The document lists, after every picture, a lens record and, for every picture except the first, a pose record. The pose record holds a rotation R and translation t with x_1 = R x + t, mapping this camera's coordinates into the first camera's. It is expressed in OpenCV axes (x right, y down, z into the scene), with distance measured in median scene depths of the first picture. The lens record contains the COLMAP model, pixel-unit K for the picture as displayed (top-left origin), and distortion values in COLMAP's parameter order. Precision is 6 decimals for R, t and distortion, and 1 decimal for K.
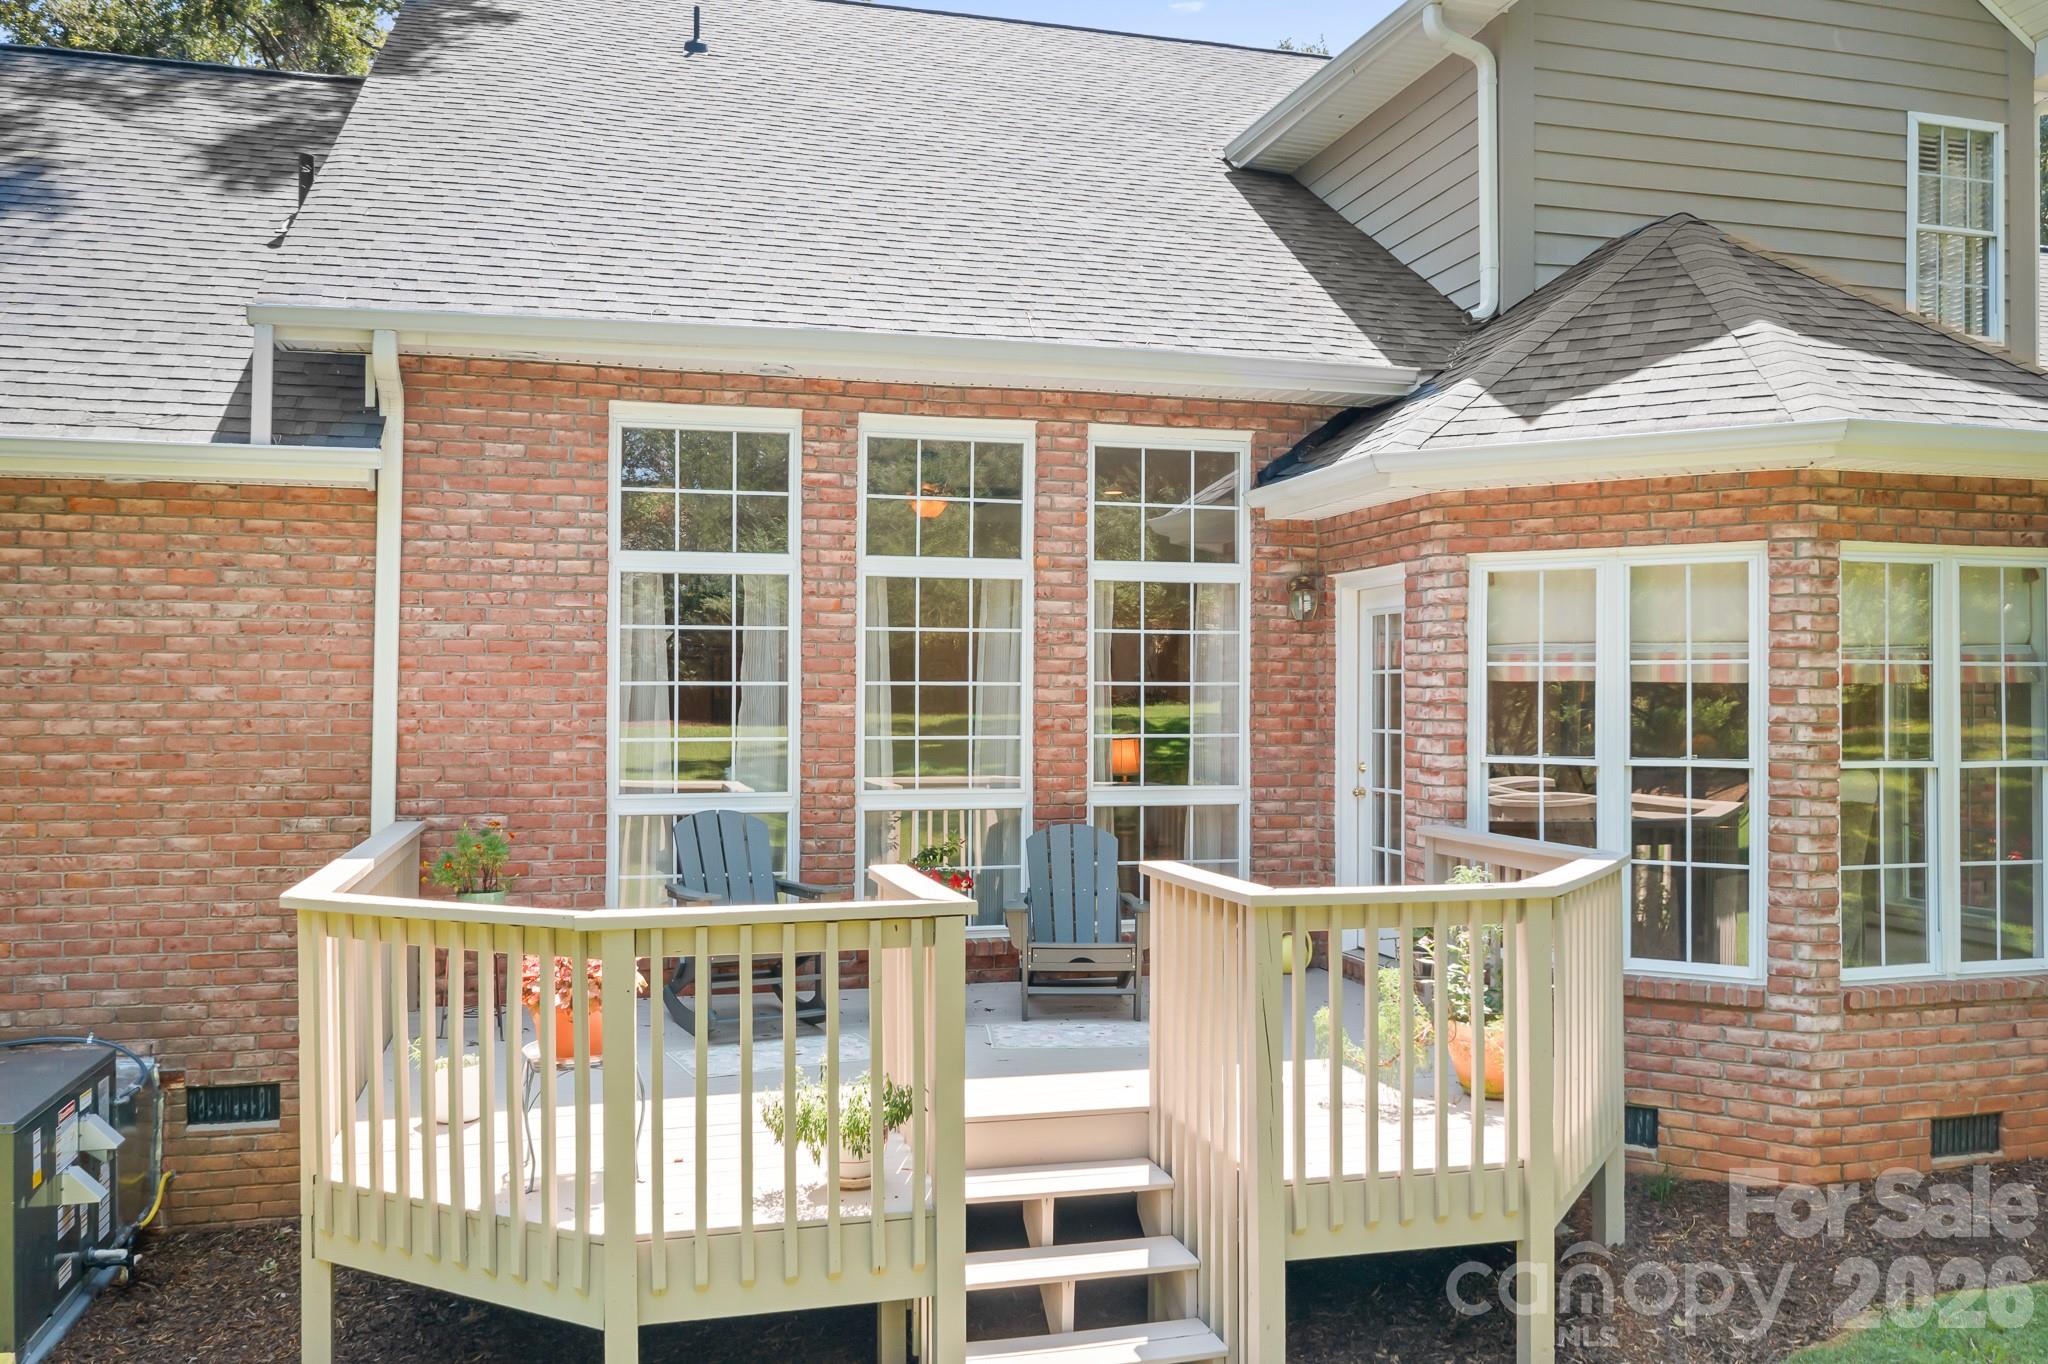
lens RADIAL K [[1614.3, 0, 1001.5], [0, 1614.3, 680.8], [0, 0, 1]] dist [-0.005148, -0.008722]
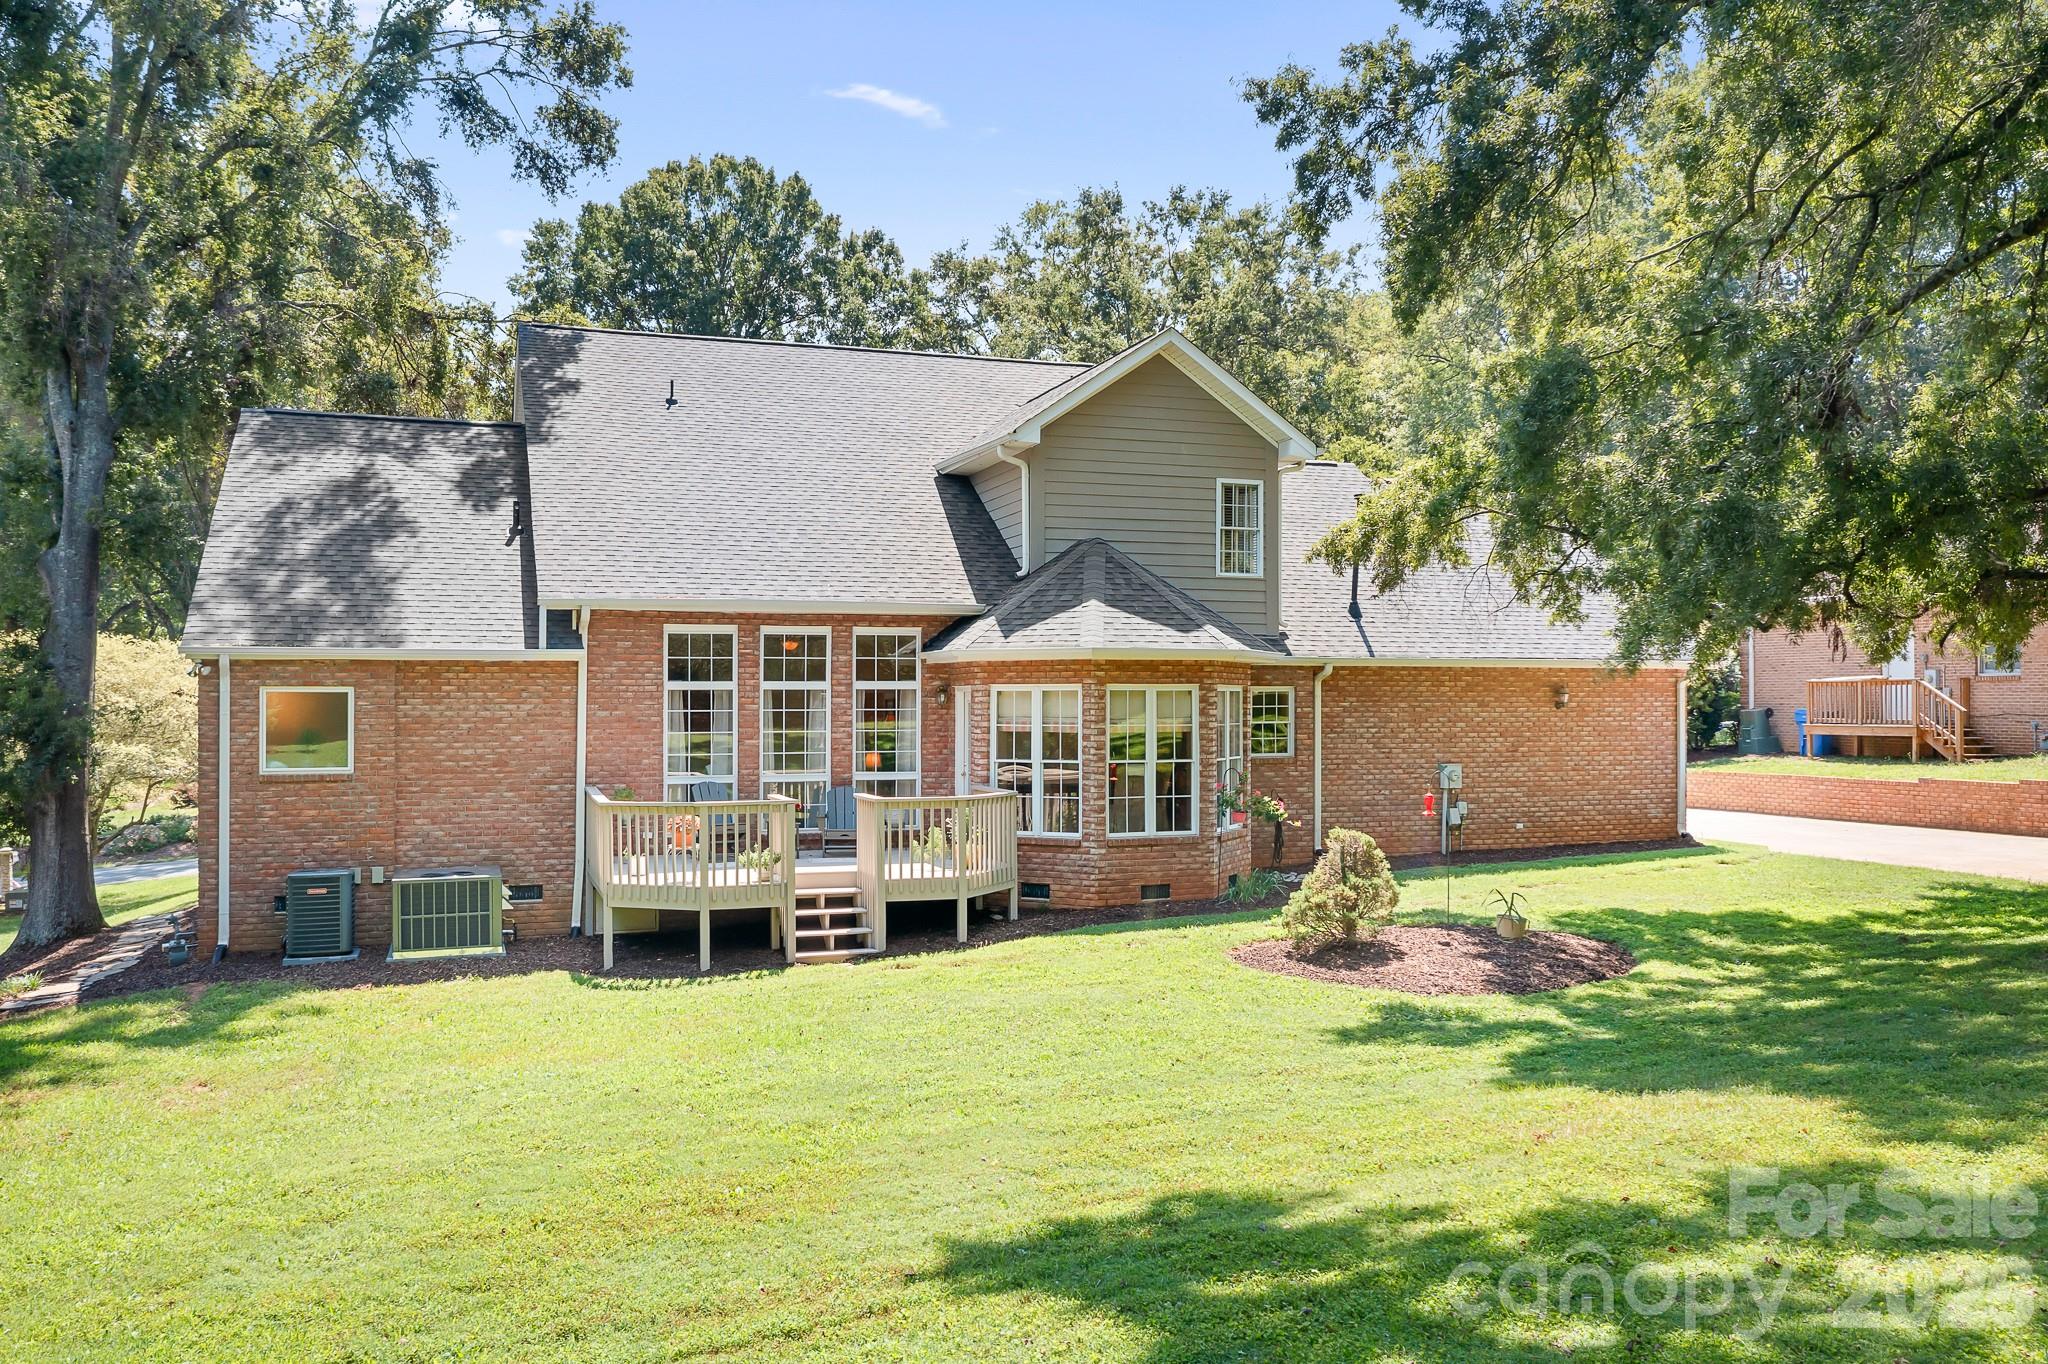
lens RADIAL K [[1614.3, 0, 1015.1], [0, 1614.3, 670.3], [0, 0, 1]] dist [-0.005148, -0.008722]
pose [[0.996456, -0.001817, 0.084097, 0.098961], [0.002333, 0.999979, -0.006039, -0.080533], [-0.084084, 0.006214, 0.996439, -1.593238]]
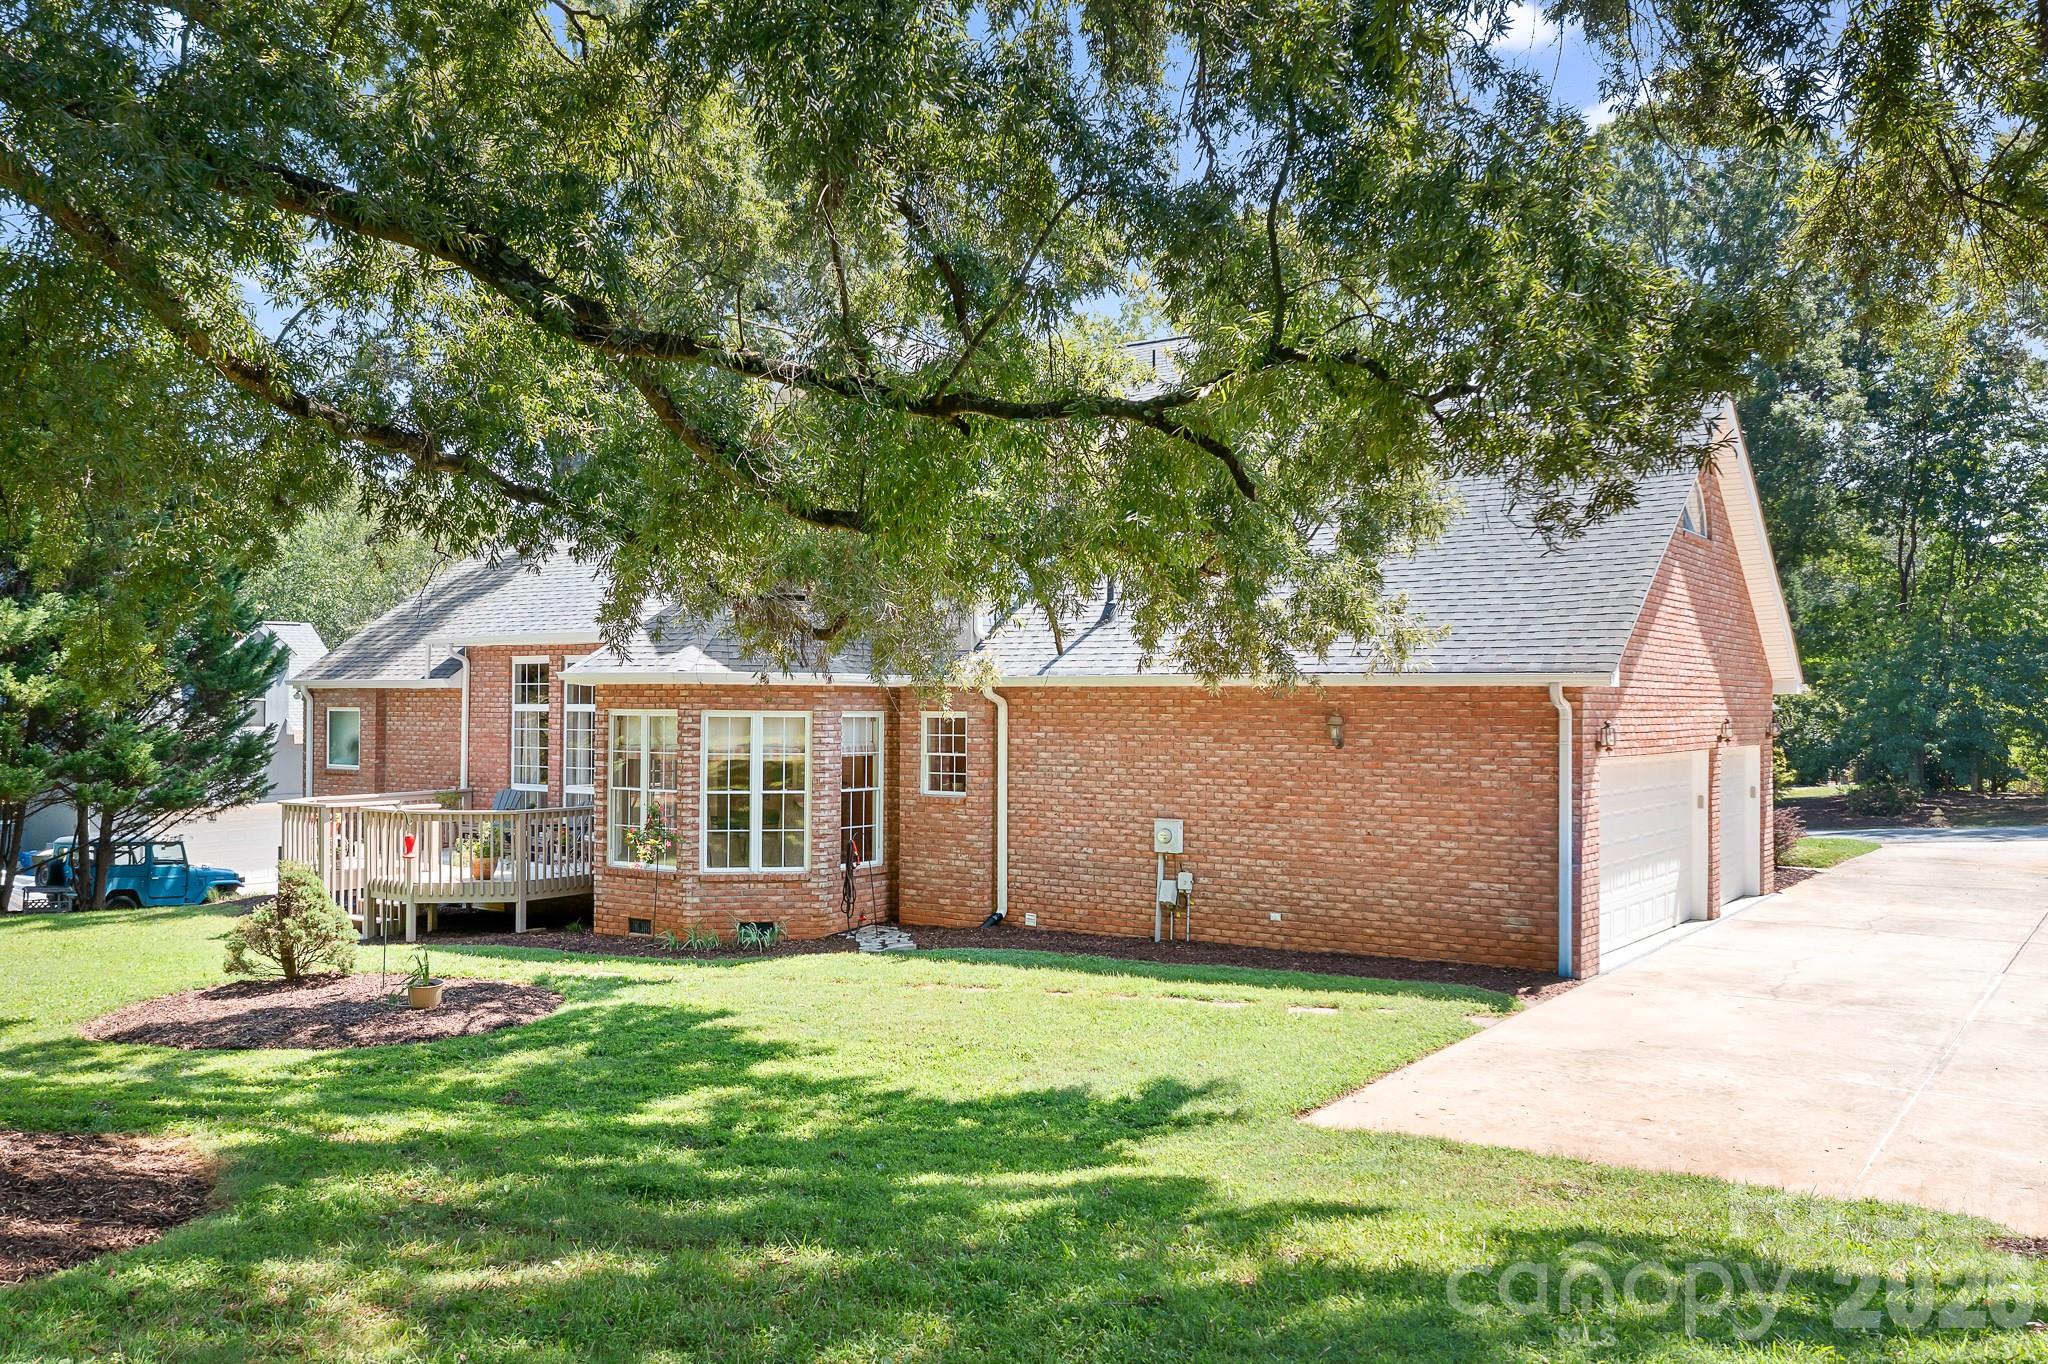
lens RADIAL K [[1614.3, 0, 1021.7], [0, 1614.3, 682.1], [0, 0, 1]] dist [-0.005148, -0.008722]
pose [[0.630049, -0.008722, -0.776506, 2.743123], [0.005929, 0.999962, -0.006421, -0.095601], [0.776532, -0.000558, 0.630077, -0.195916]]
